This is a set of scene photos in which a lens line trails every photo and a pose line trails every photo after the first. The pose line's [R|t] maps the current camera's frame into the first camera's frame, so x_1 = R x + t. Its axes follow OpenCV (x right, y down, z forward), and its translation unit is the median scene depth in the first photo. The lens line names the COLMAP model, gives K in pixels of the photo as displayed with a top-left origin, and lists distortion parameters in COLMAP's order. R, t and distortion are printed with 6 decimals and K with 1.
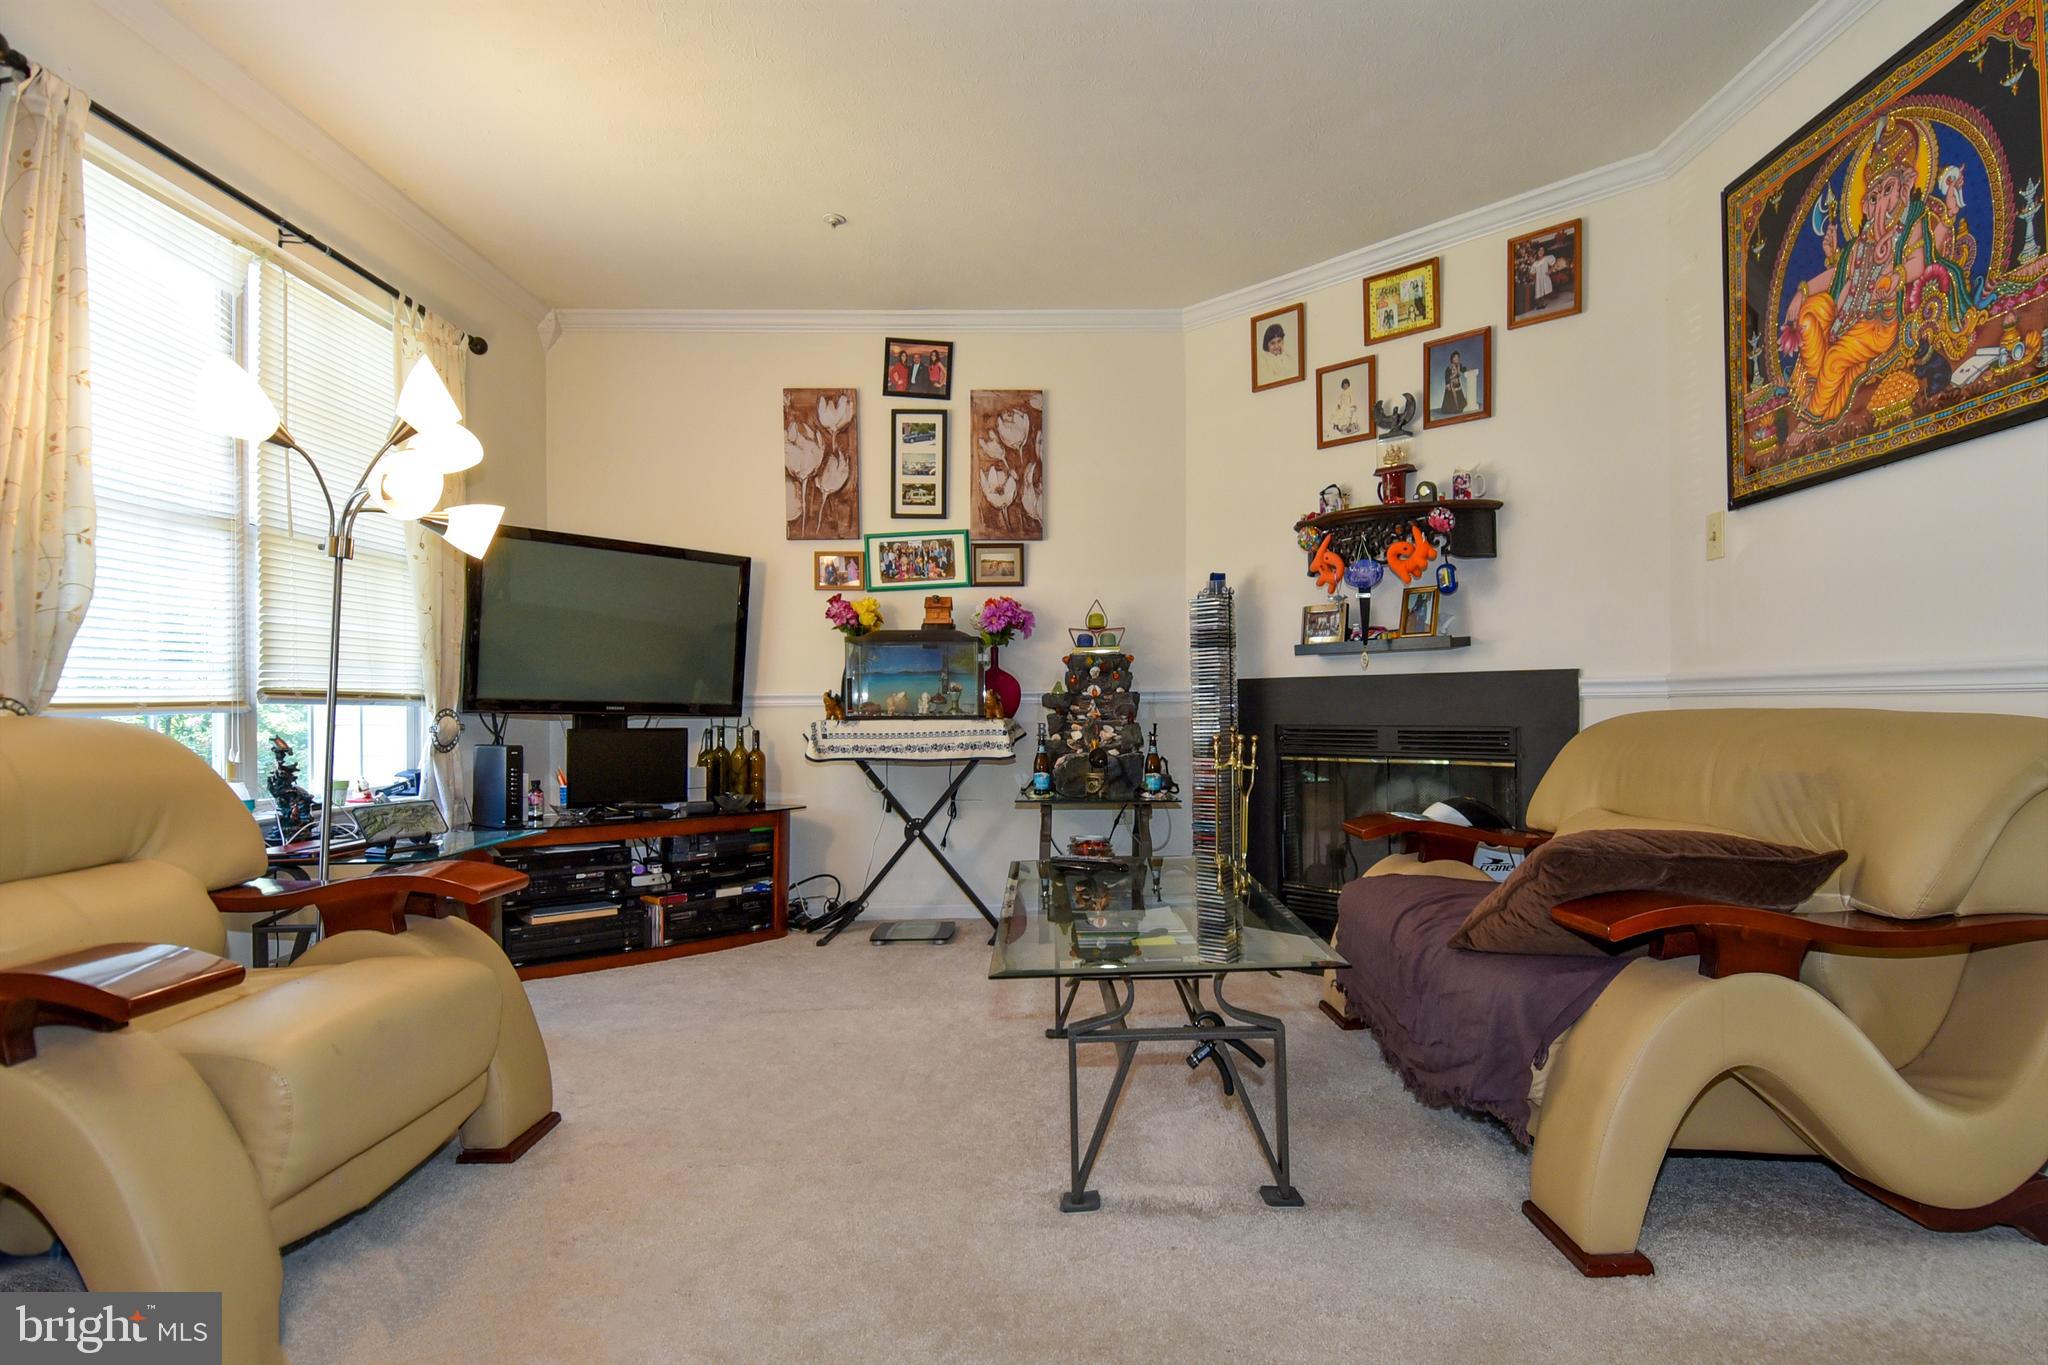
lens RADIAL K [[1185.0, 0, 1091.8], [0, 1185.0, 688.9], [0, 0, 1]] dist [0.044669, -0.046894]
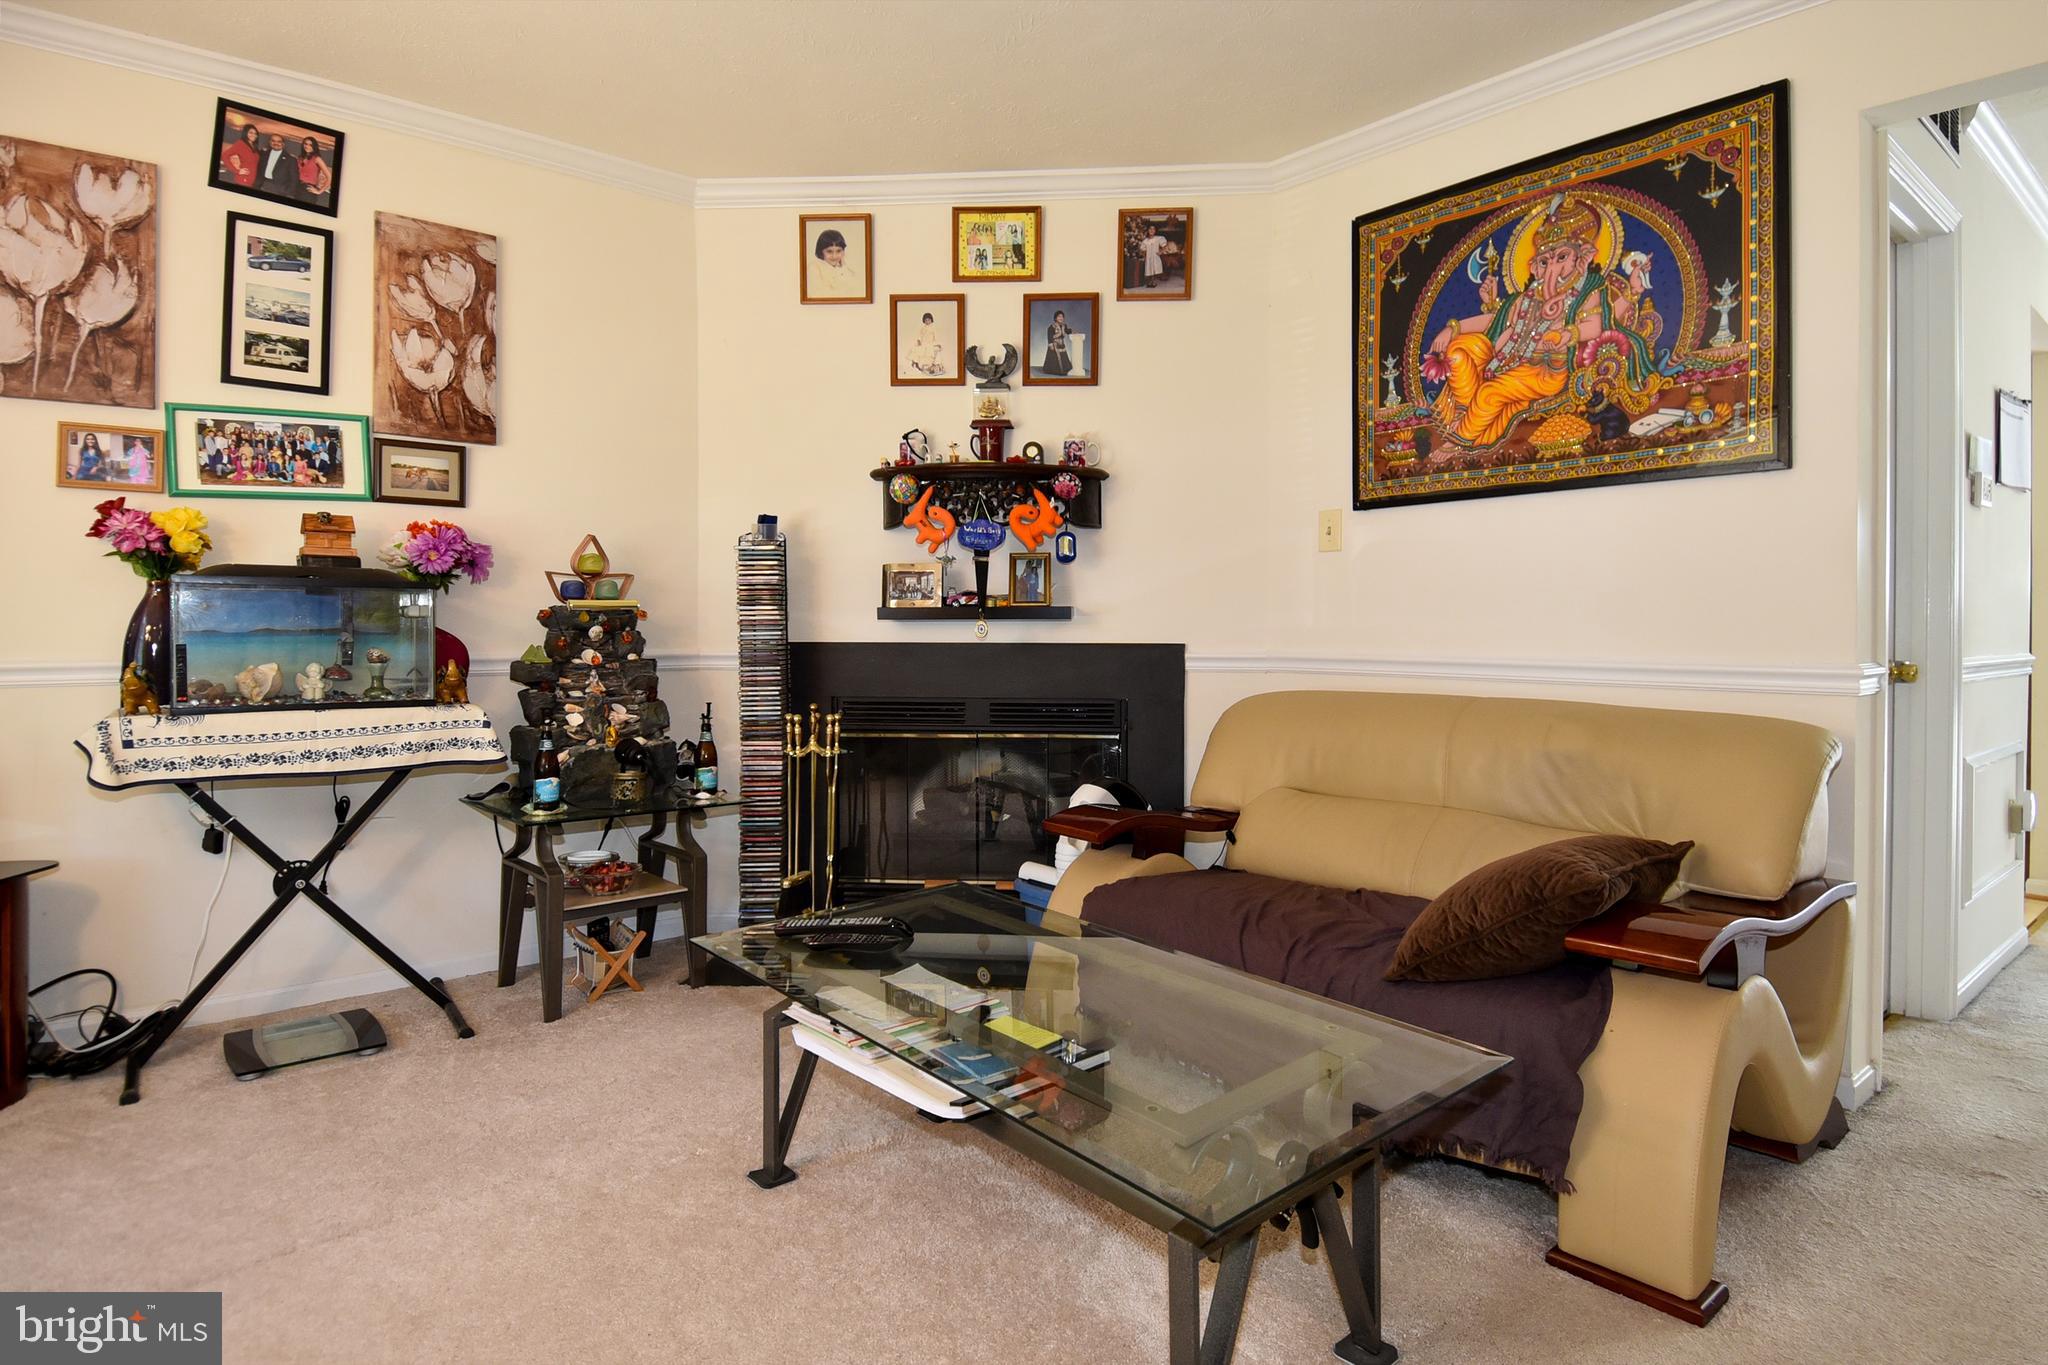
lens RADIAL K [[1072.9, 0, 1127.1], [0, 1072.9, 635.1], [0, 0, 1]] dist [0.050744, -0.051319]
pose [[0.745550, 0.005252, 0.666429, -0.212767], [-0.018898, 0.999733, 0.013263, -0.029703], [-0.666182, -0.022483, 0.745451, 0.278681]]
